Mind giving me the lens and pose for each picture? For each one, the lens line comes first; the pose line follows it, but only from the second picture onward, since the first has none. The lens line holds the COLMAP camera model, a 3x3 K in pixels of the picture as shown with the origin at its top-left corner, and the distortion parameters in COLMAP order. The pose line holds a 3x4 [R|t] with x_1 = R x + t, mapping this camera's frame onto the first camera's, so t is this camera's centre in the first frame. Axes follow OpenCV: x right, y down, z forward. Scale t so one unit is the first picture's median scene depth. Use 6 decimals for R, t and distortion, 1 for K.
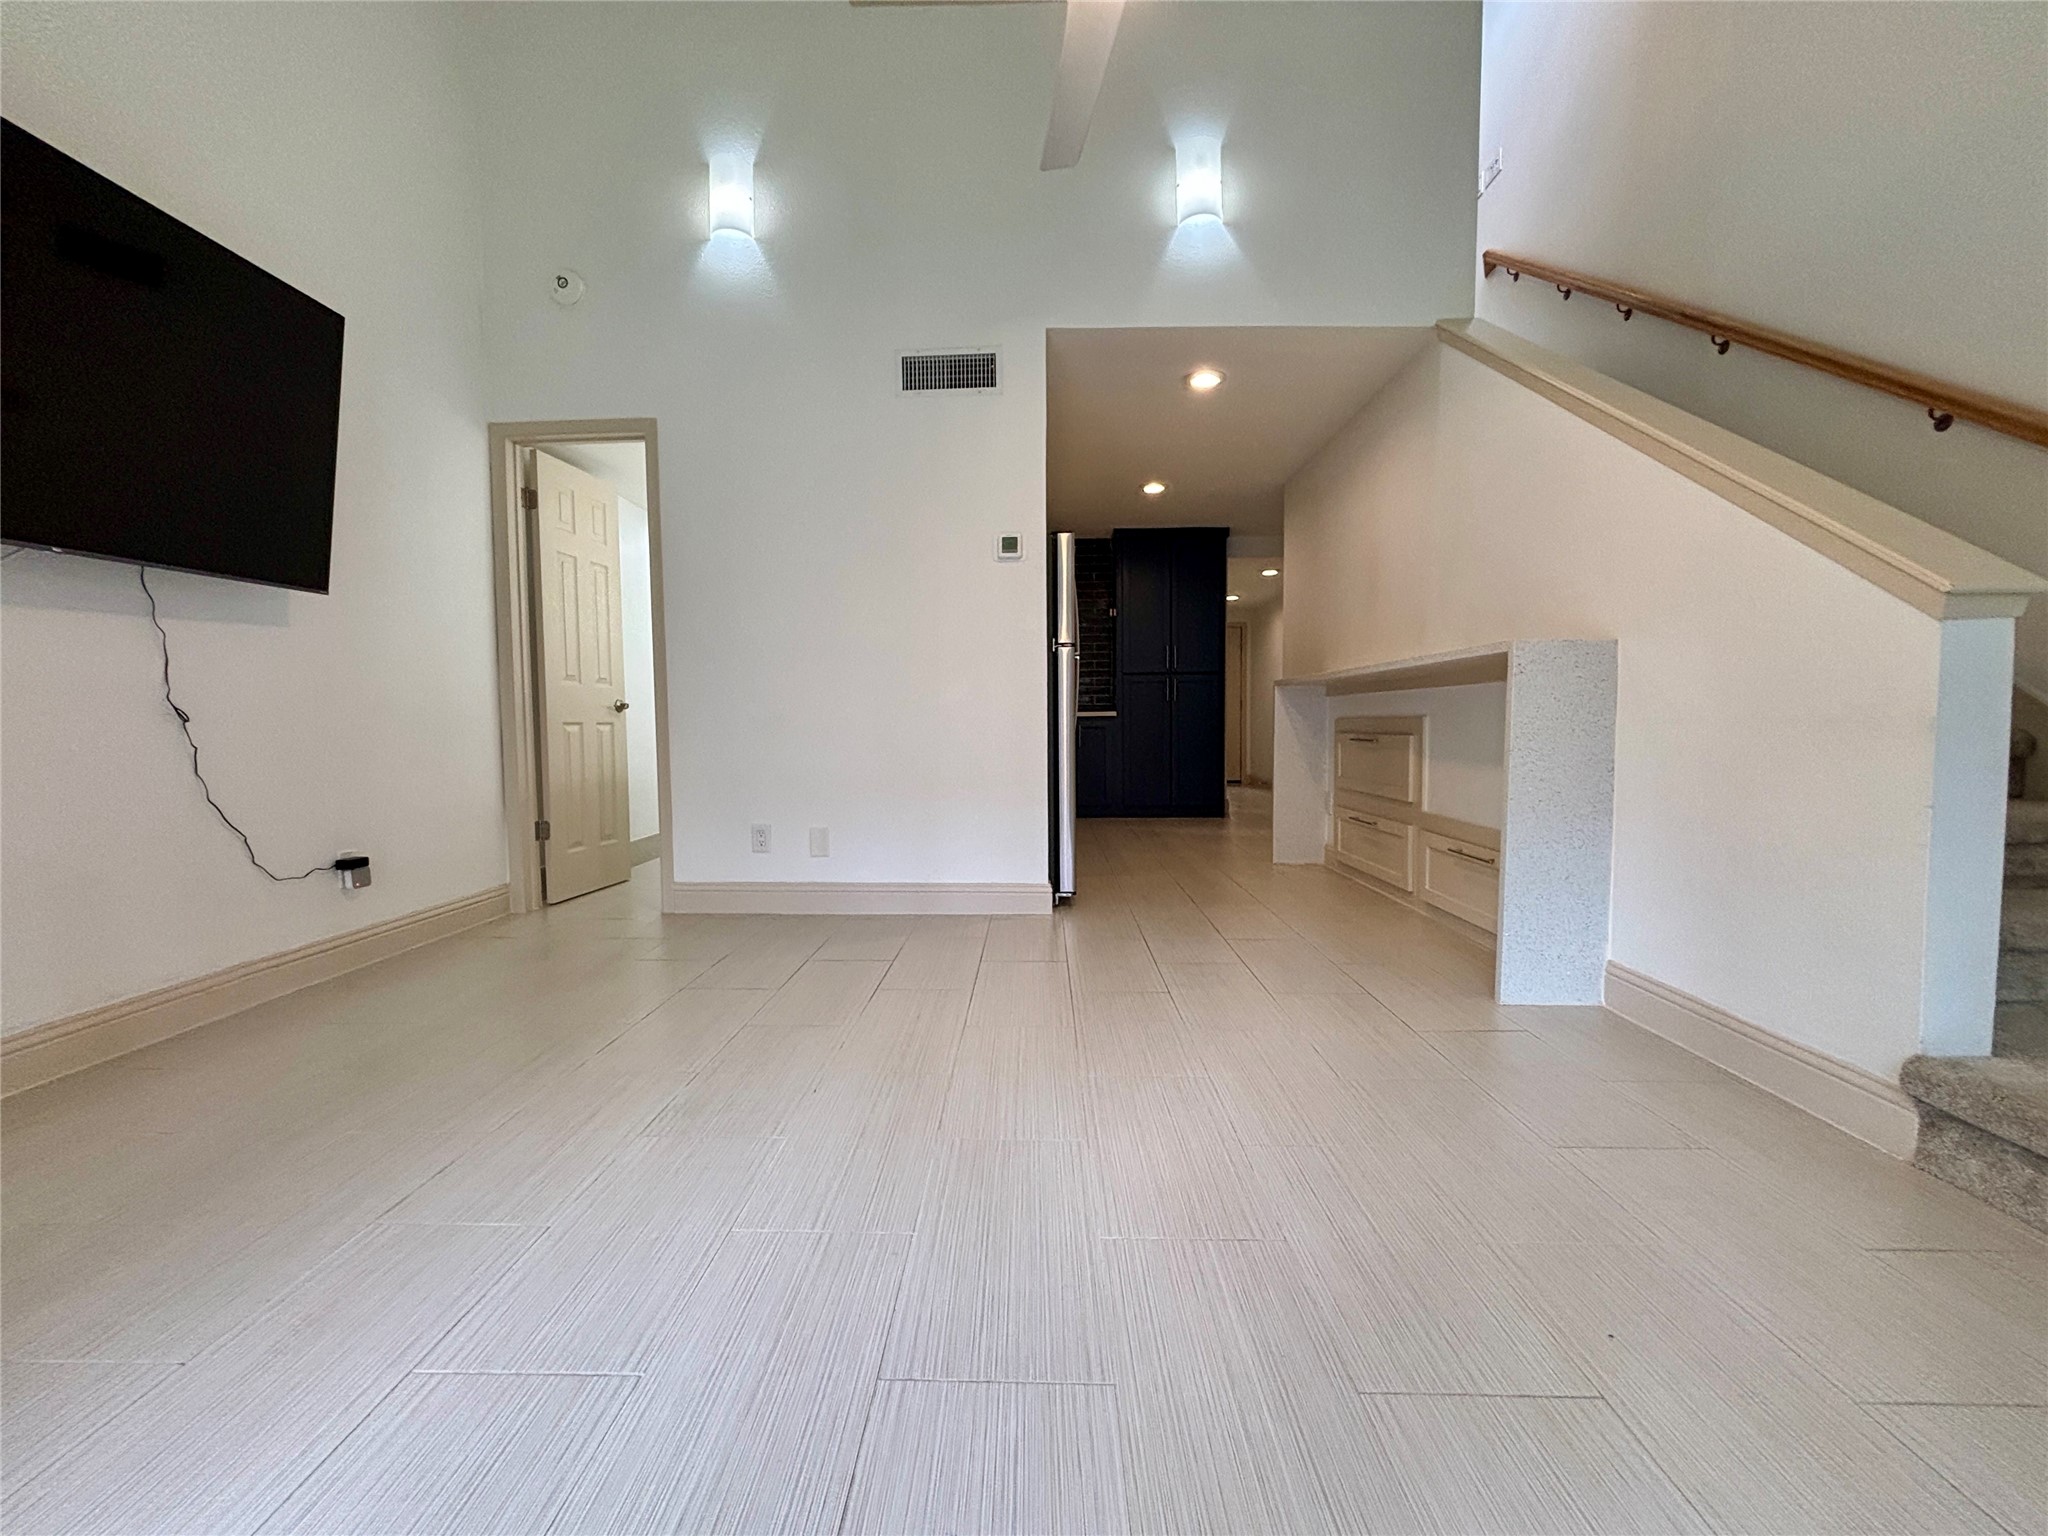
lens RADIAL K [[830.0, 0, 1036.8], [0, 830.0, 753.4], [0, 0, 1]] dist [0.004403, -0.001783]
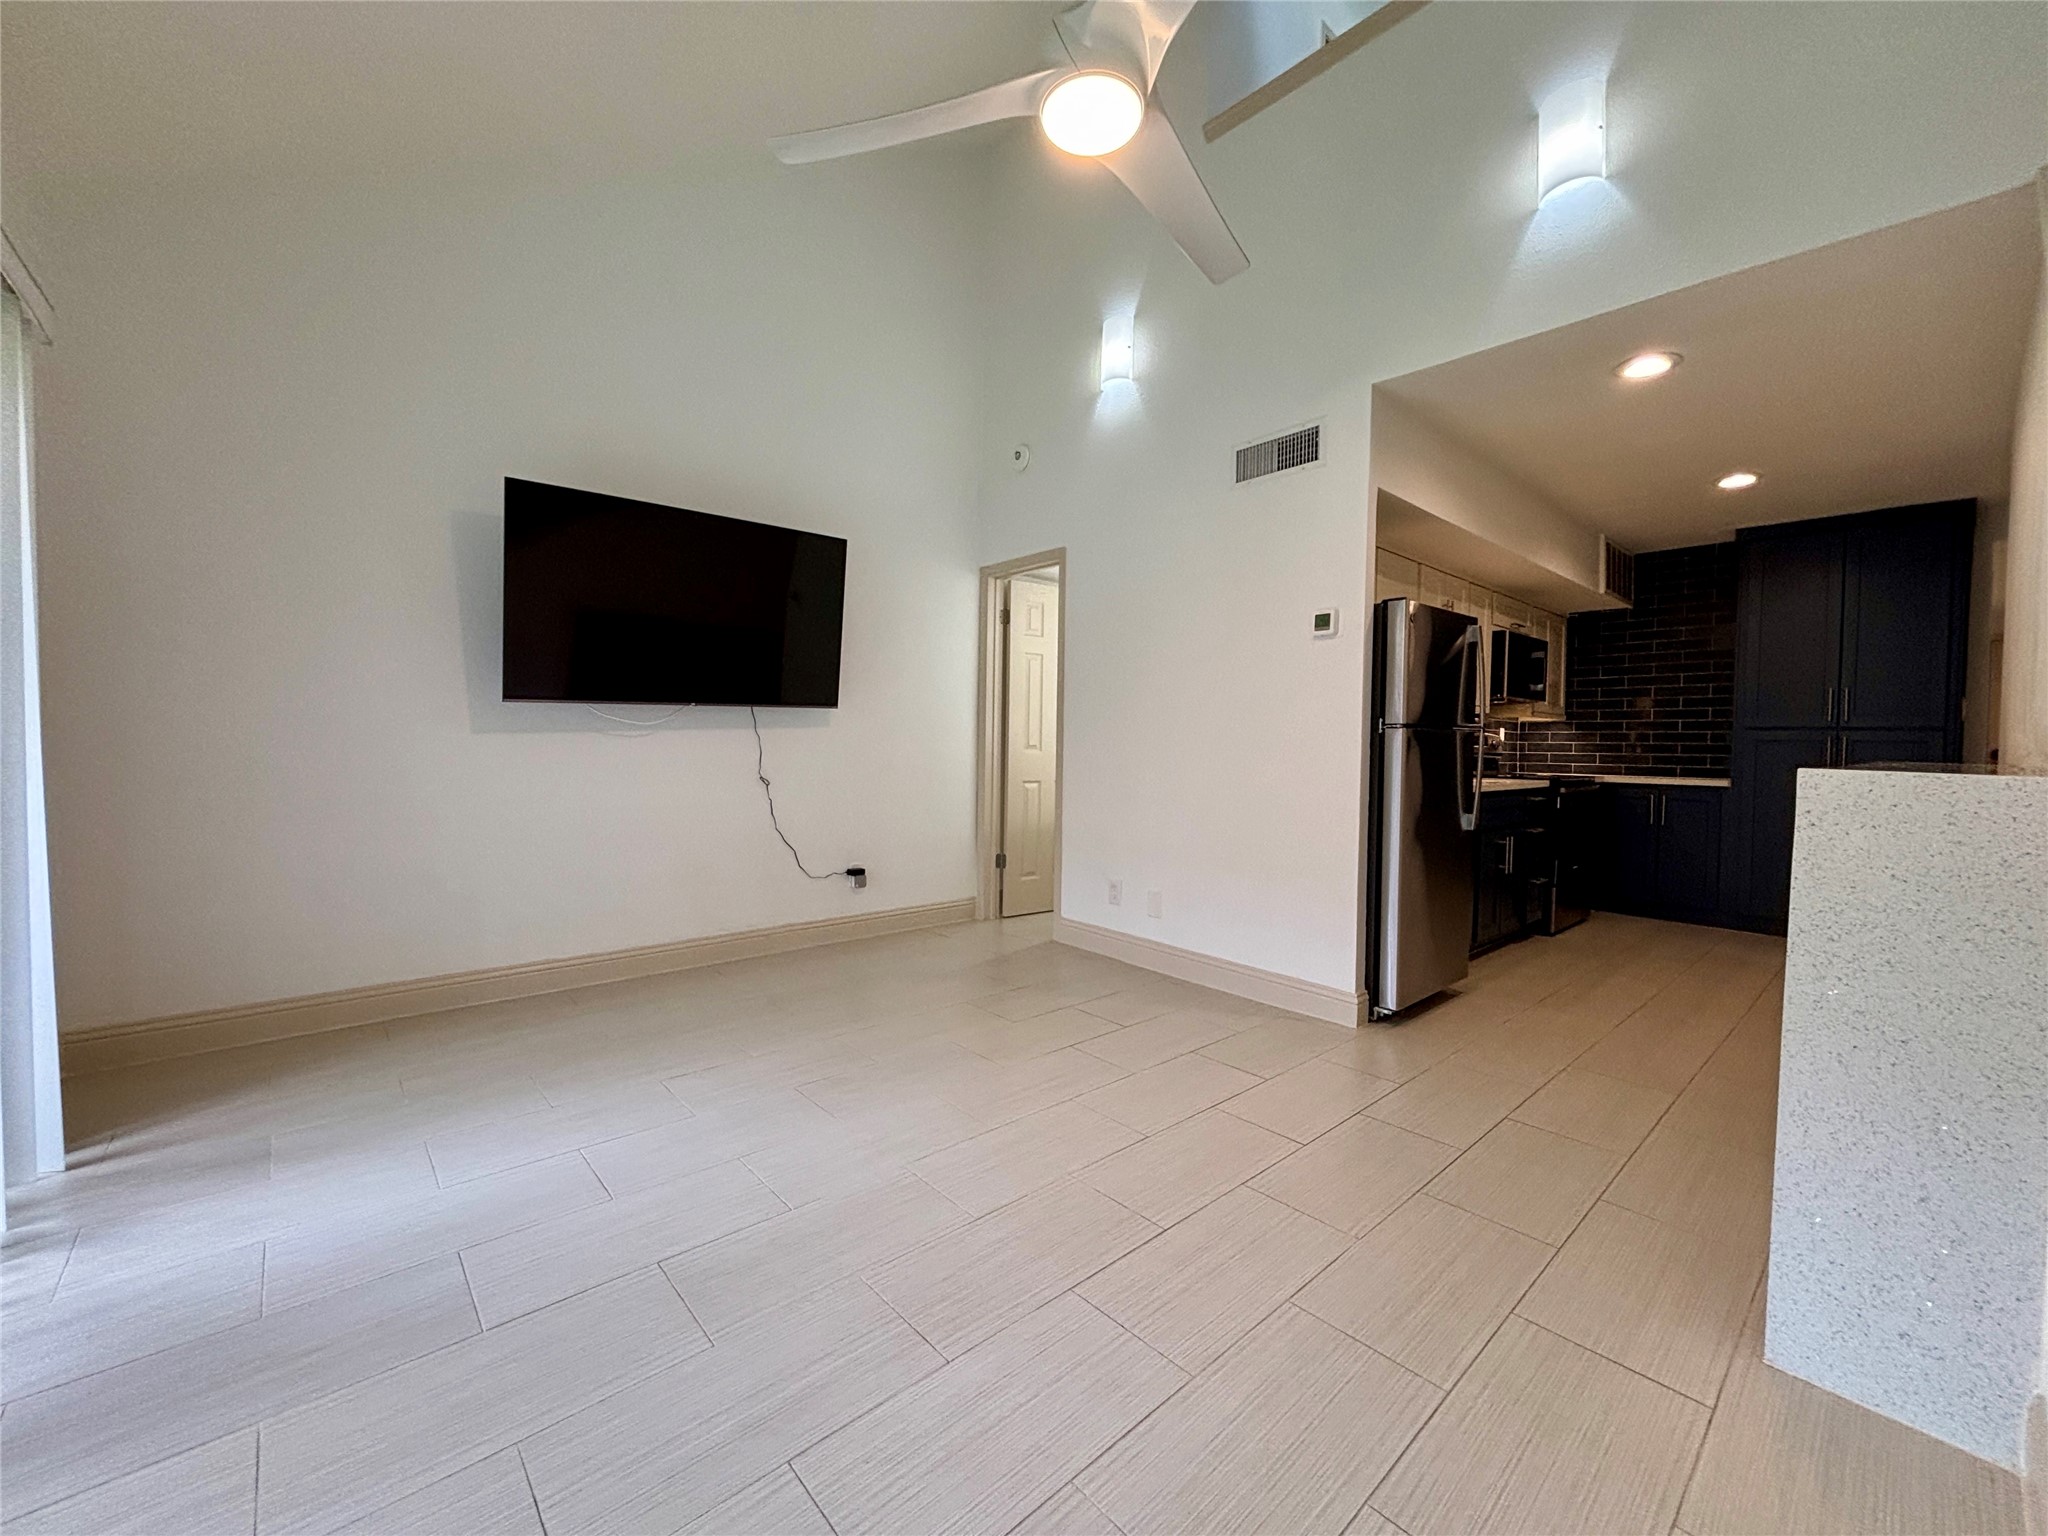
lens RADIAL K [[830.0, 0, 1021.6], [0, 830.0, 757.3], [0, 0, 1]] dist [0.004403, -0.001783]
pose [[0.680553, 0.034136, -0.731903, 0.423024], [-0.051625, 0.998666, -0.001425, -0.078082], [0.730878, 0.038755, 0.681407, 0.109592]]
